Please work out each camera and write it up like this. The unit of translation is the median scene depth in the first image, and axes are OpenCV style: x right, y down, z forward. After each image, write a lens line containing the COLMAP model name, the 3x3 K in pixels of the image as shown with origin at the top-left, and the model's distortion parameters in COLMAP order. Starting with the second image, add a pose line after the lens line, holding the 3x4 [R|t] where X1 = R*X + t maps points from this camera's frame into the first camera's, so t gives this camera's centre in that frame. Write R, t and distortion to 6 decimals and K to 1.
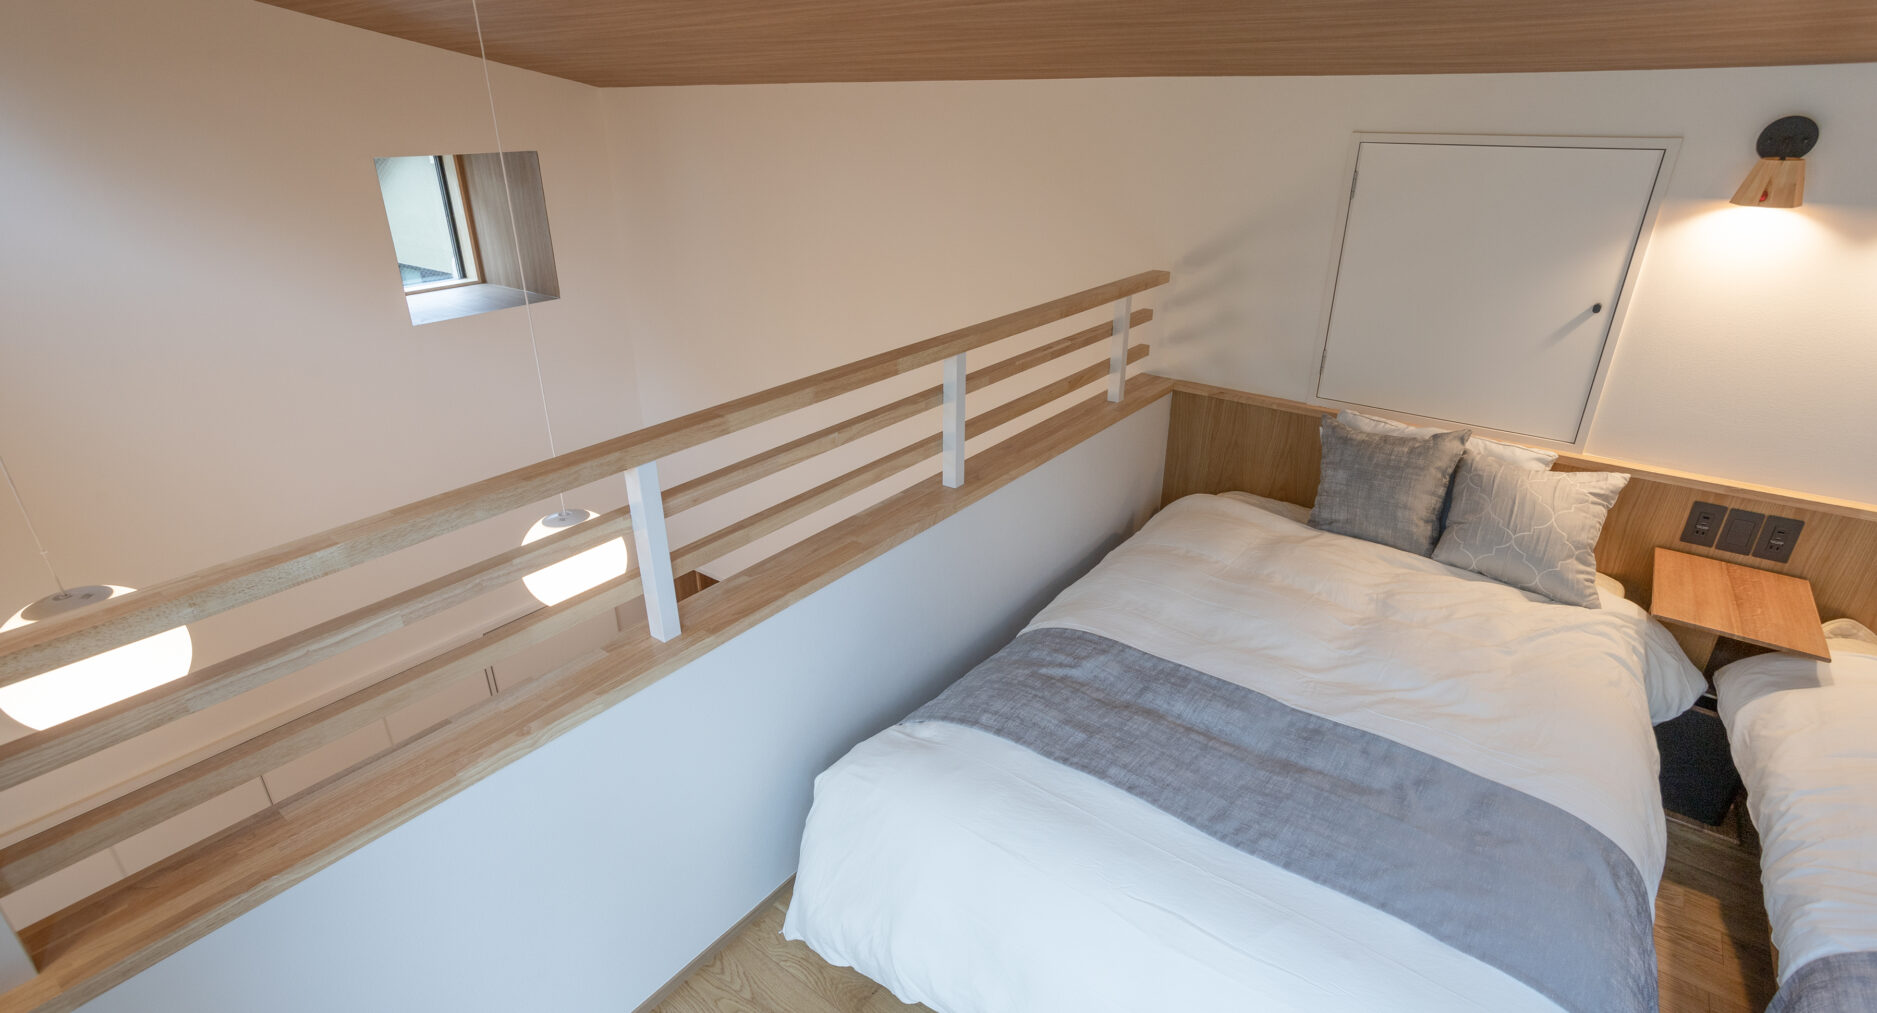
lens RADIAL K [[909.5, 0, 938.5], [0, 909.5, 506.5], [0, 0, 1]] dist [-0.074072, 0.054610]
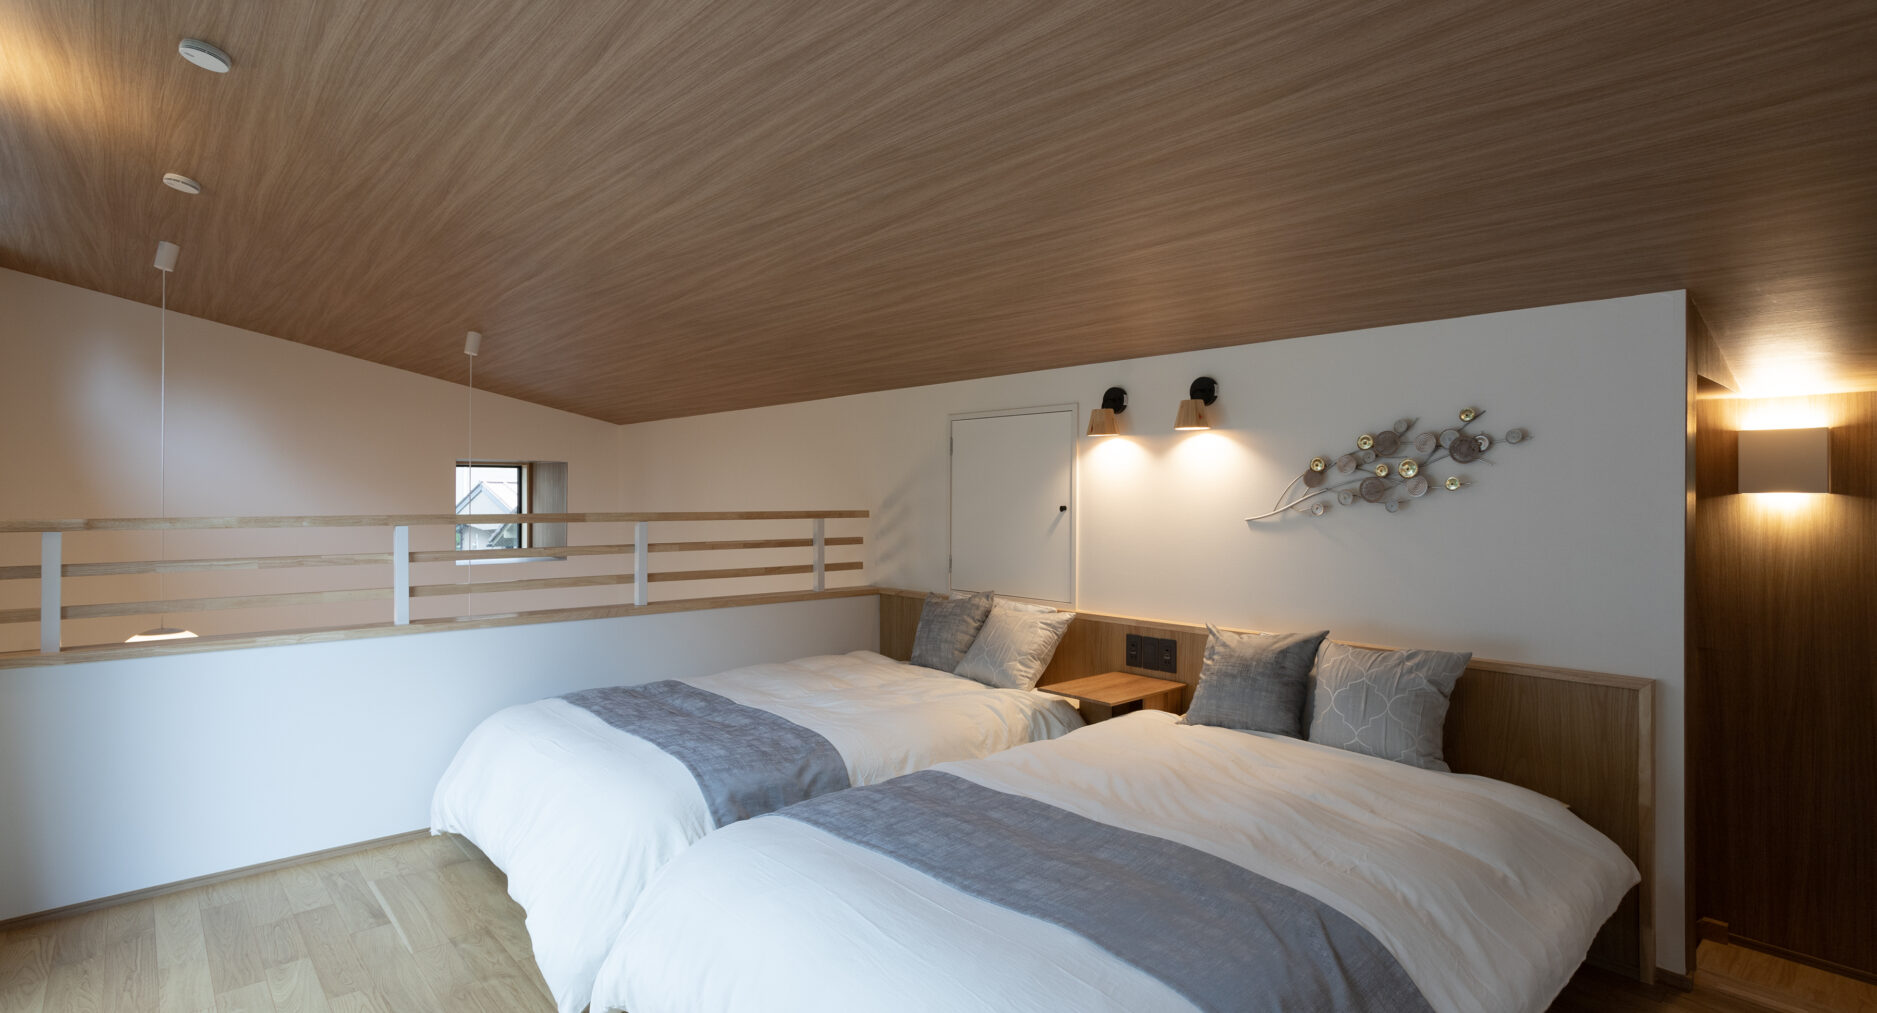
lens RADIAL K [[909.5, 0, 938.5], [0, 909.5, 506.5], [0, 0, 1]] dist [-0.074072, 0.054610]
pose [[0.981103, 0.004449, -0.193438, 0.795284], [-0.081469, 0.916294, -0.392134, 0.378831], [0.175501, 0.400483, 0.899340, -0.409864]]
